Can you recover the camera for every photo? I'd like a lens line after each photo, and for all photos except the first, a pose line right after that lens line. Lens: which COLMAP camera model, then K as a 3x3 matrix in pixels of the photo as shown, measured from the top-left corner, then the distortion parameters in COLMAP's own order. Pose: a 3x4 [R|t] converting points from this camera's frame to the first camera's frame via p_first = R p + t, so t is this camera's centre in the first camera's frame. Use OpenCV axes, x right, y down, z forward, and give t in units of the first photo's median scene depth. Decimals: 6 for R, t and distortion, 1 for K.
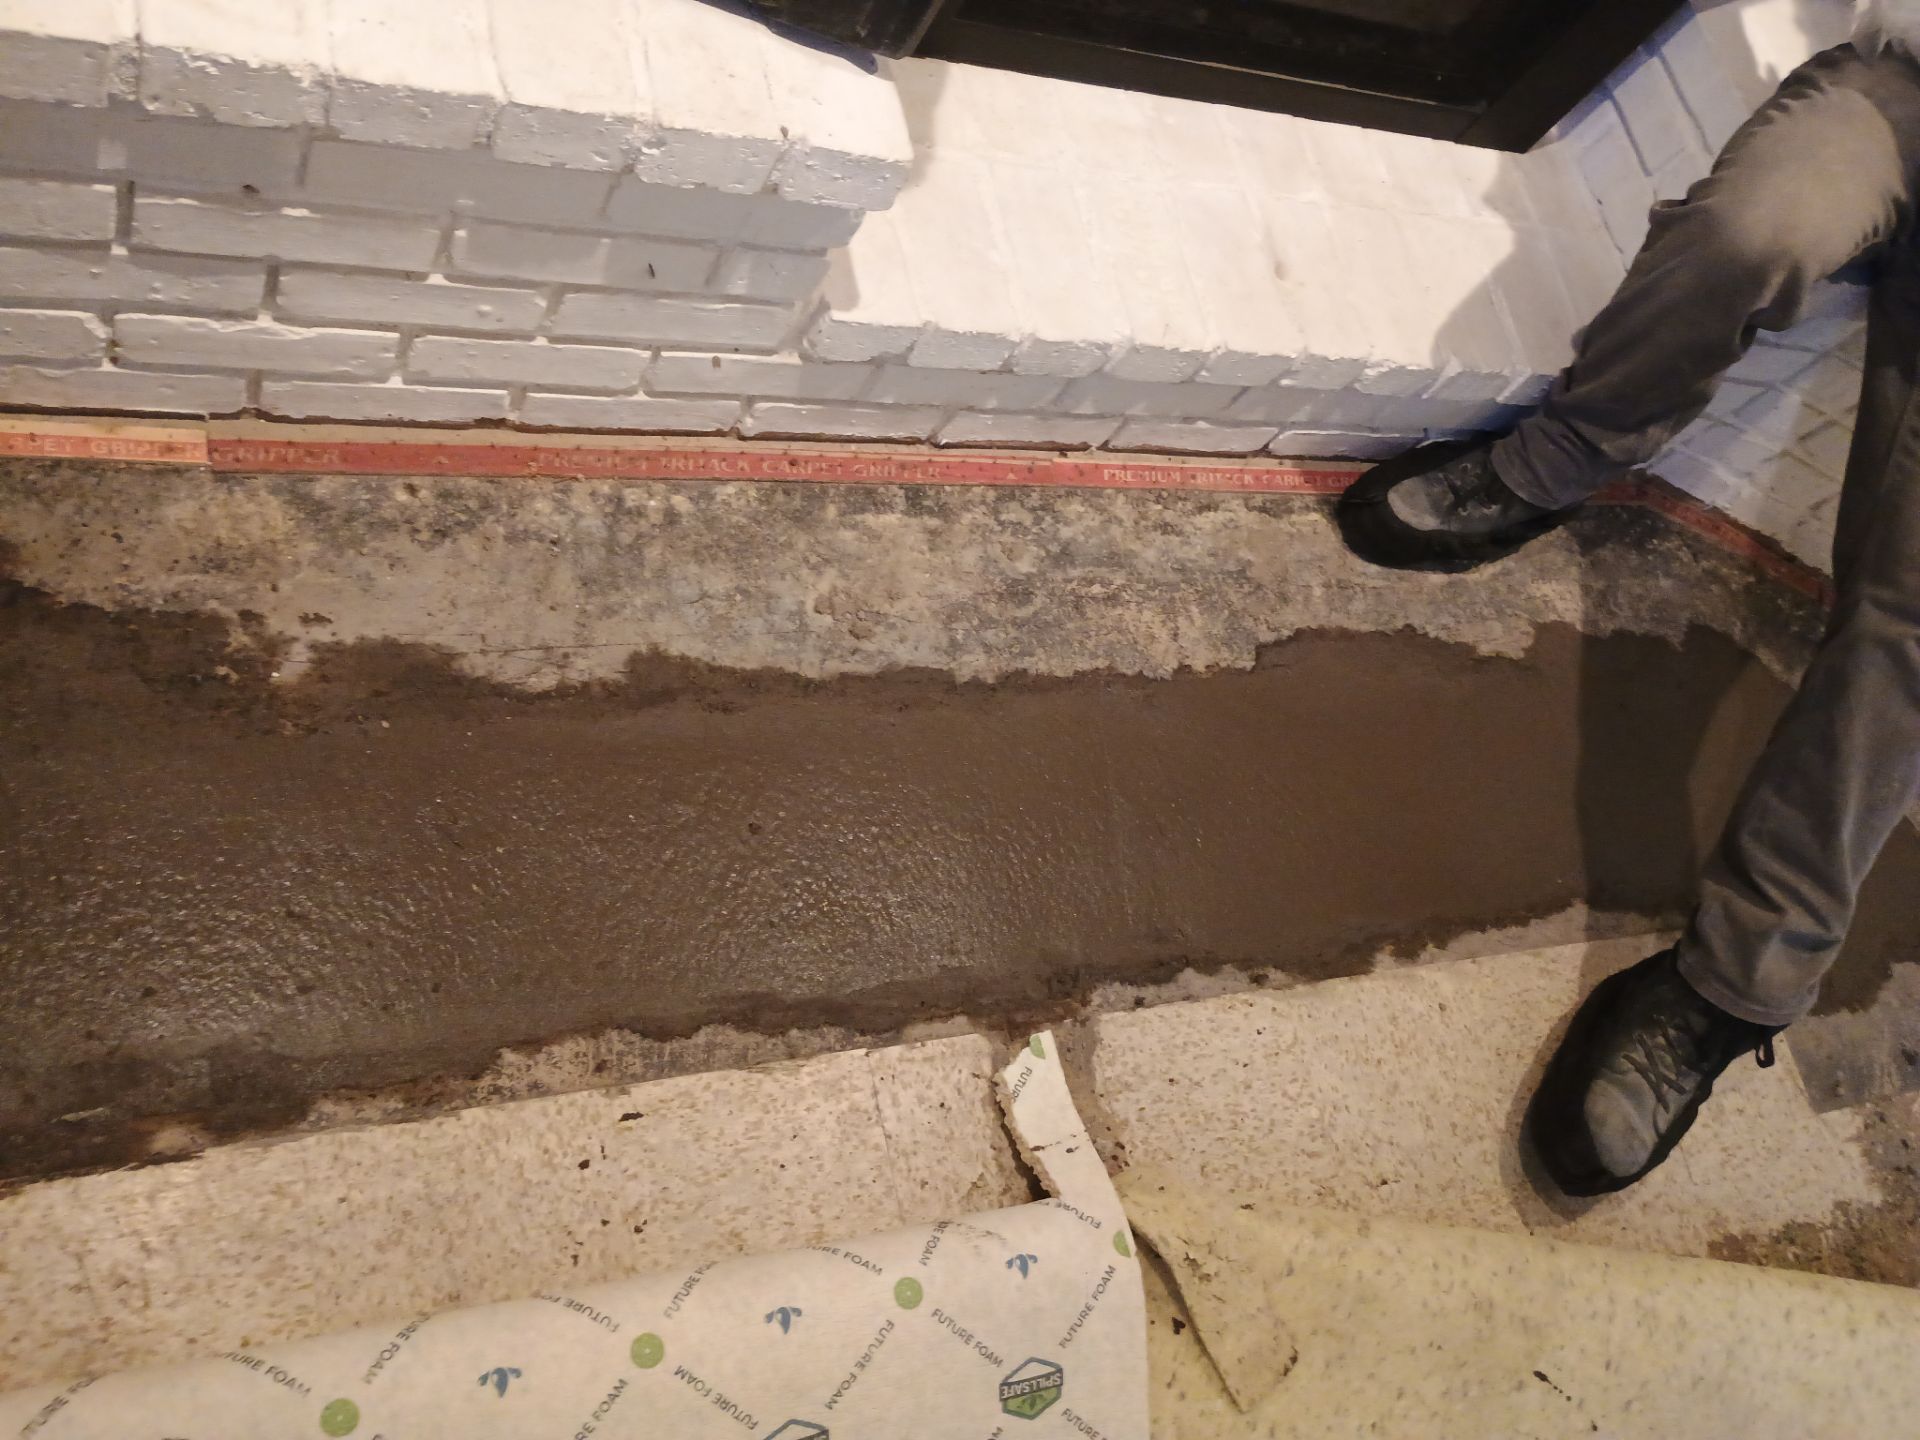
lens RADIAL K [[1659.2, 0, 934.7], [0, 1659.2, 721.0], [0, 0, 1]] dist [0.069591, -0.087736]
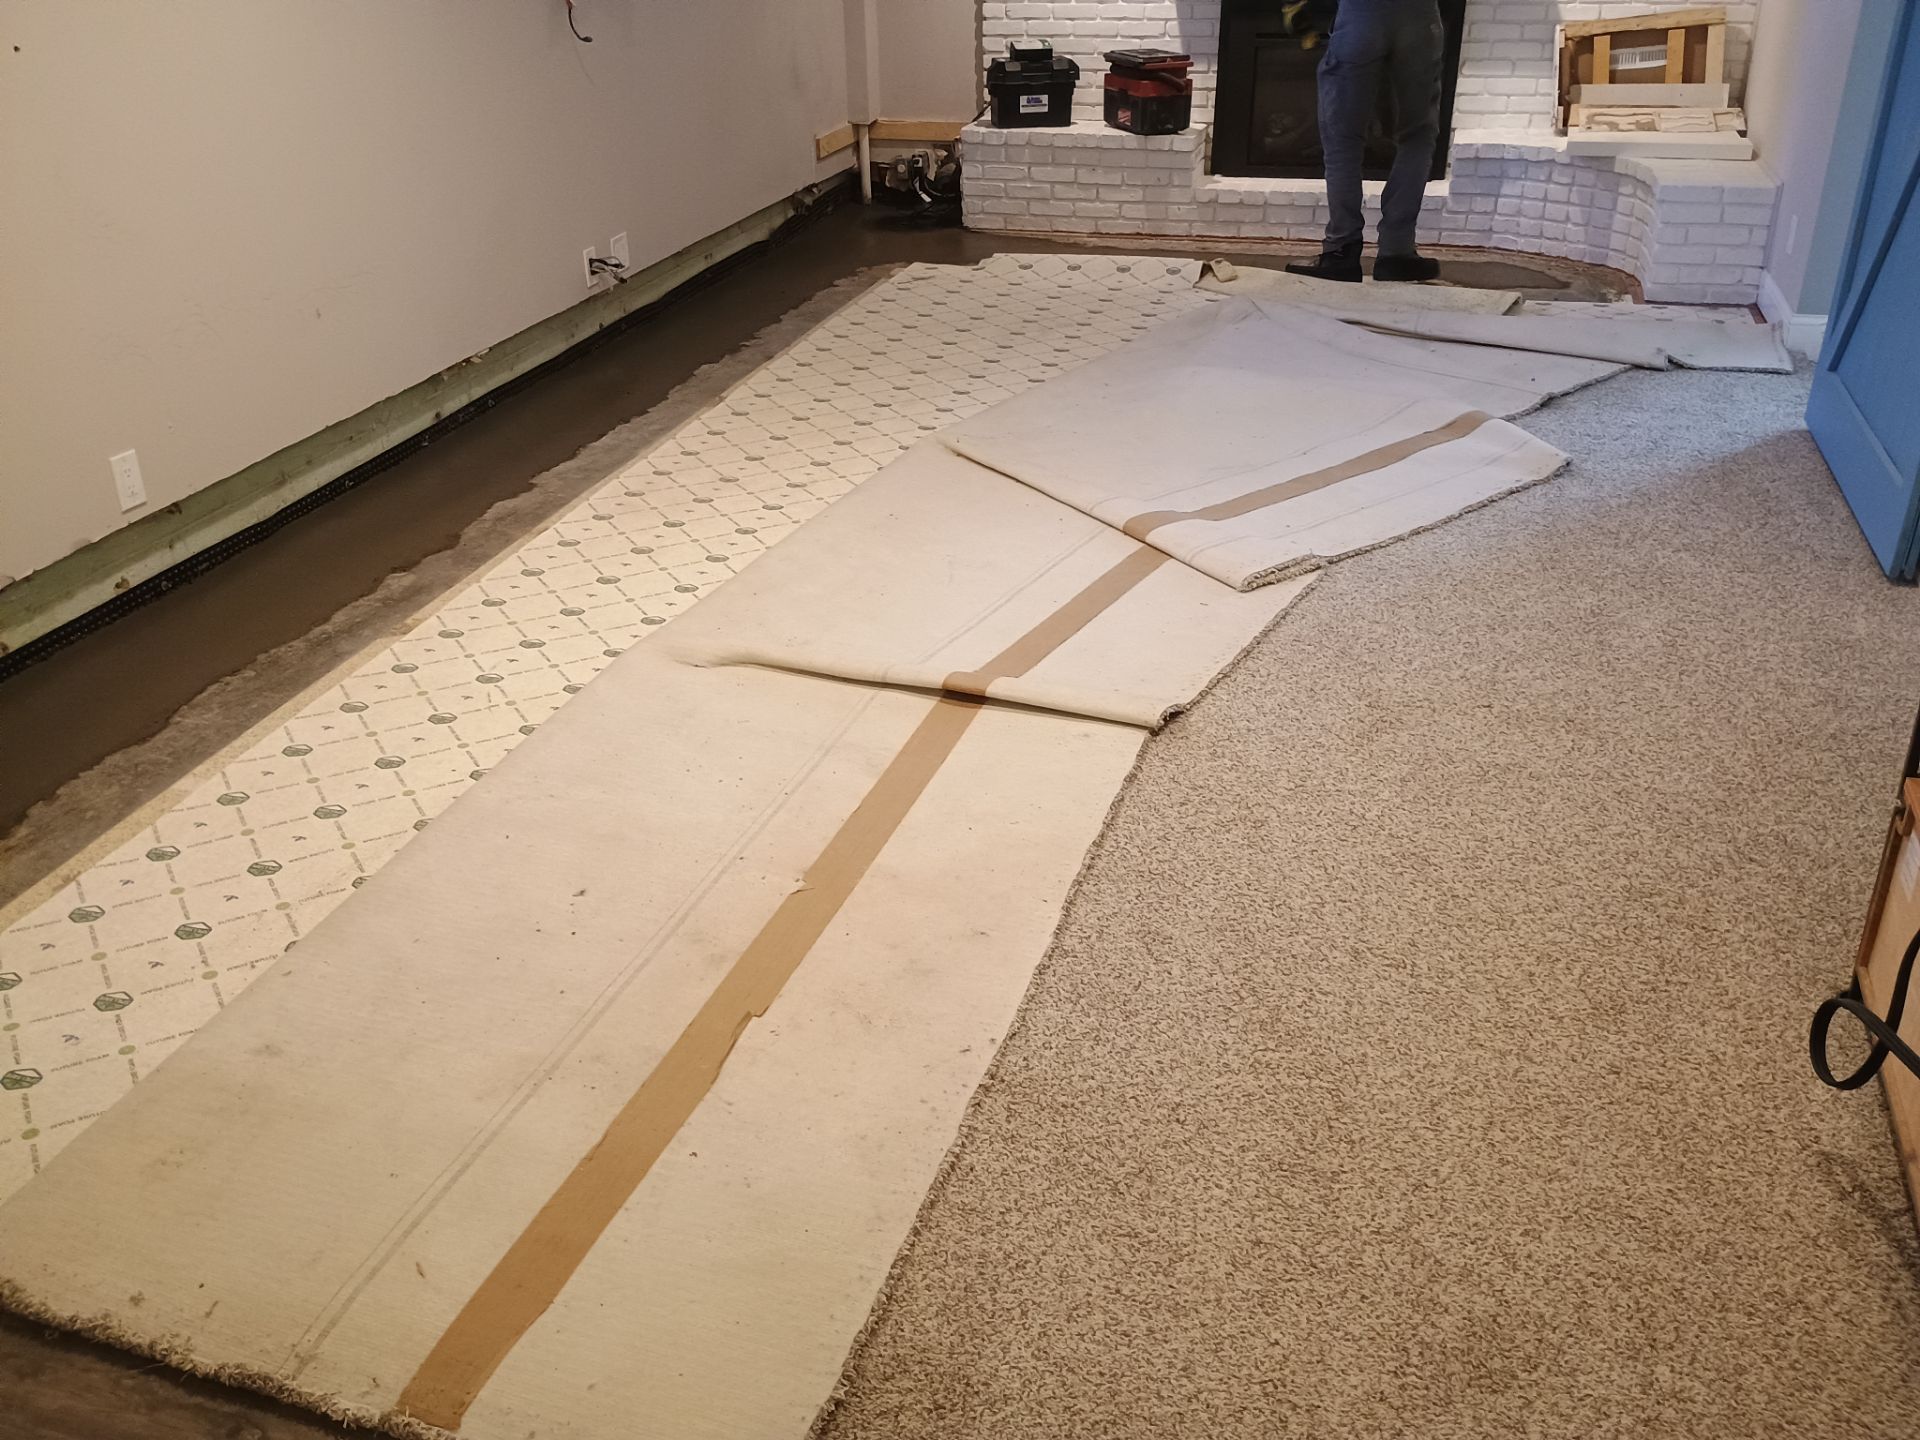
lens RADIAL K [[1660.5, 0, 953.2], [0, 1660.5, 706.8], [0, 0, 1]] dist [0.062773, -0.082116]
pose [[0.779326, -0.180529, -0.600050, 2.246523], [-0.287739, 0.747571, -0.598618, 4.432801], [0.556648, 0.639176, 0.530657, -1.172123]]
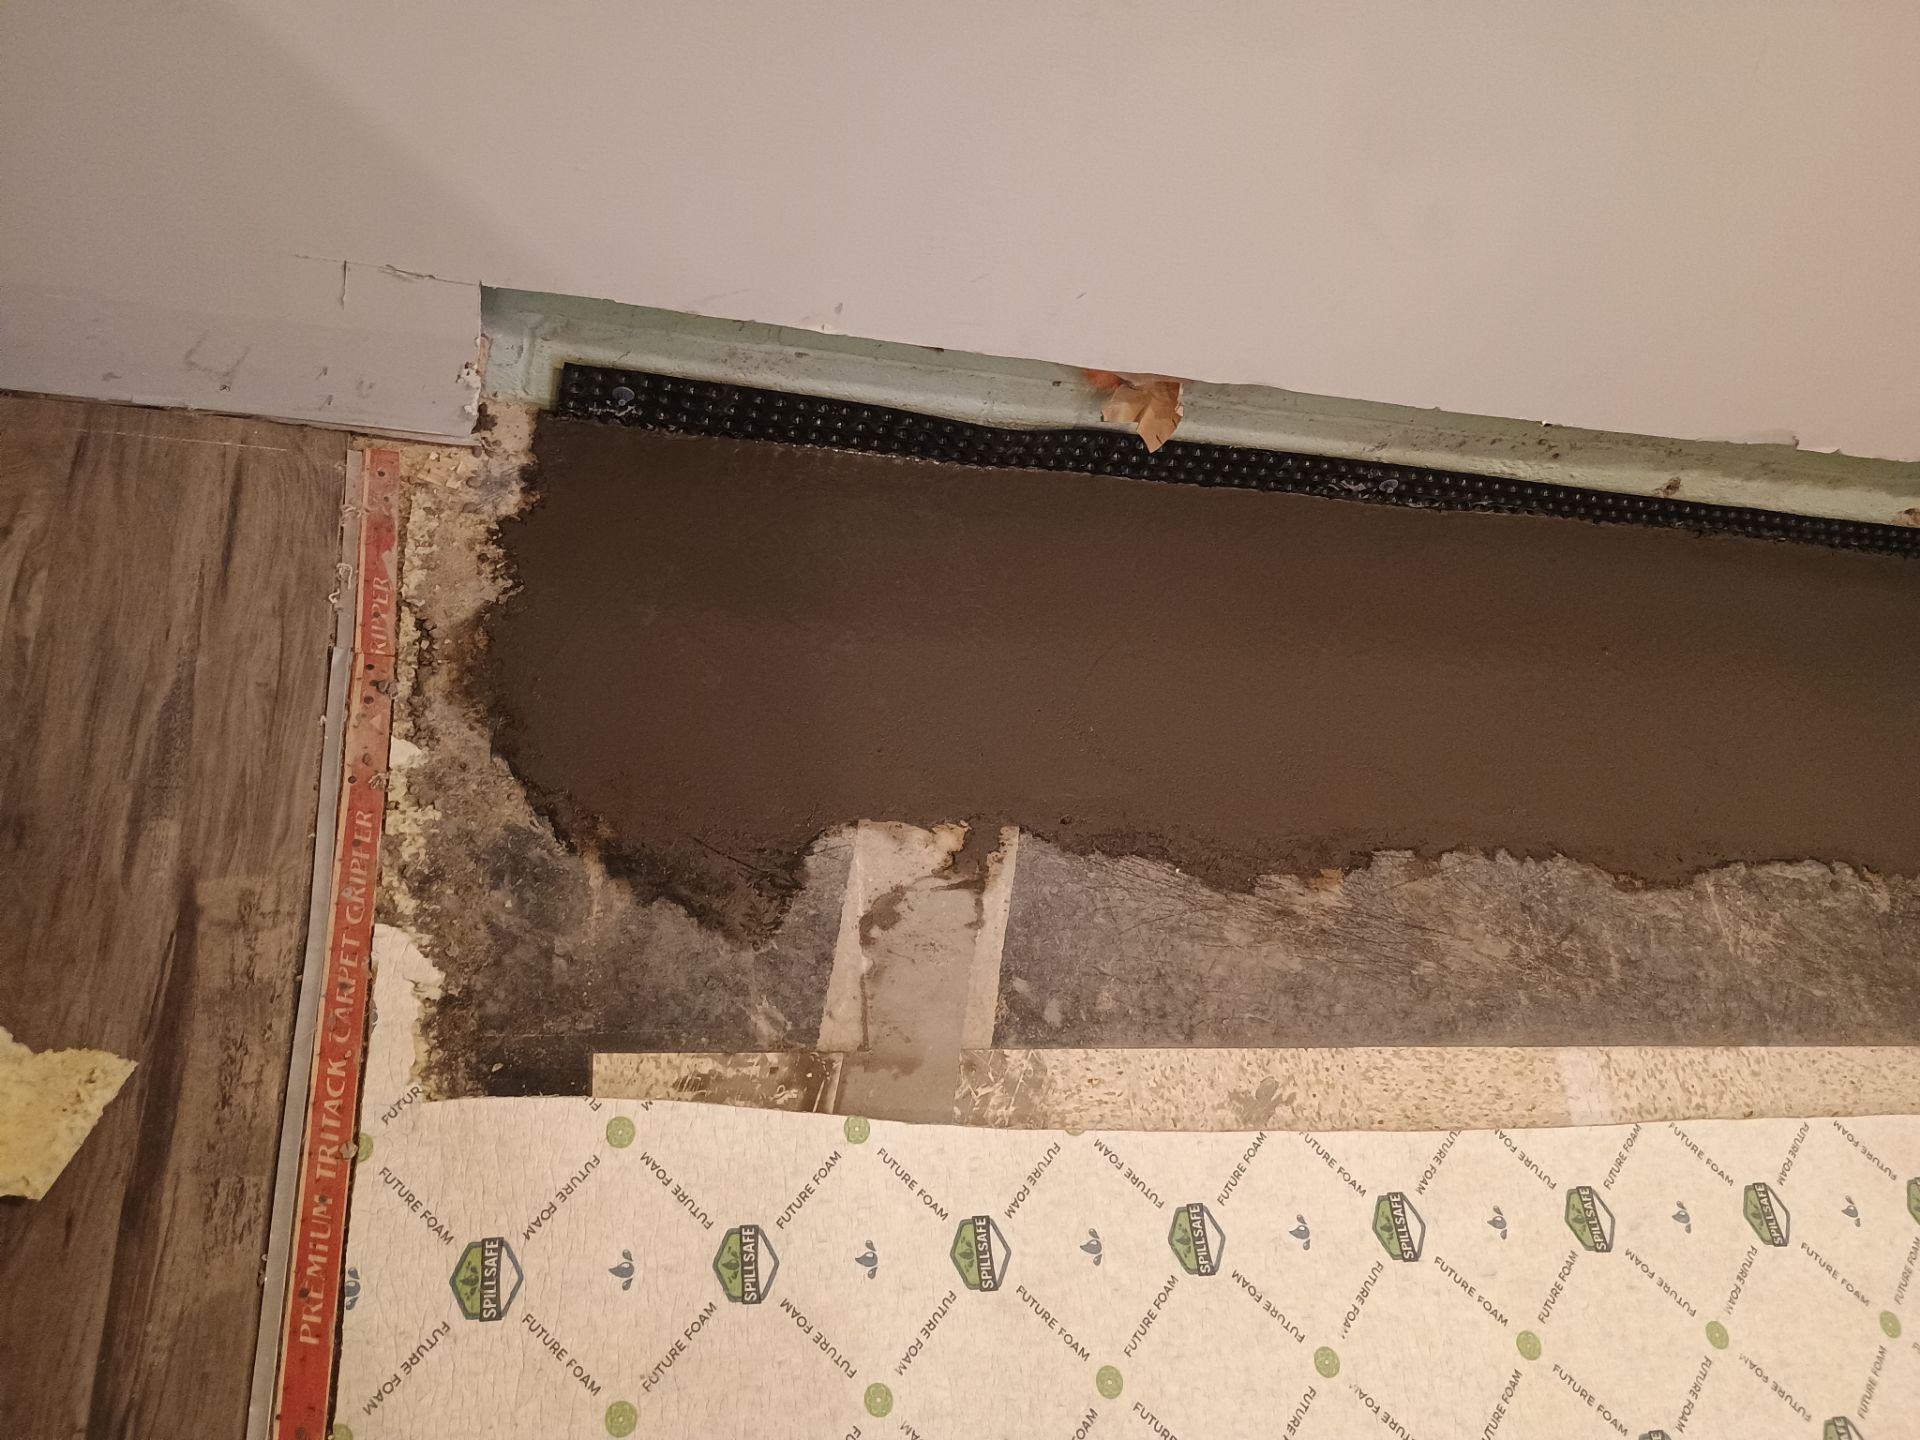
lens RADIAL K [[1583.8, 0, 966.0], [0, 1583.8, 758.6], [0, 0, 1]] dist [0.046340, -0.031653]
pose [[-0.004409, 0.562845, -0.826551, 0.785524], [-0.990810, 0.109286, 0.079704, 3.730243], [0.135191, 0.819306, 0.557191, -1.311808]]
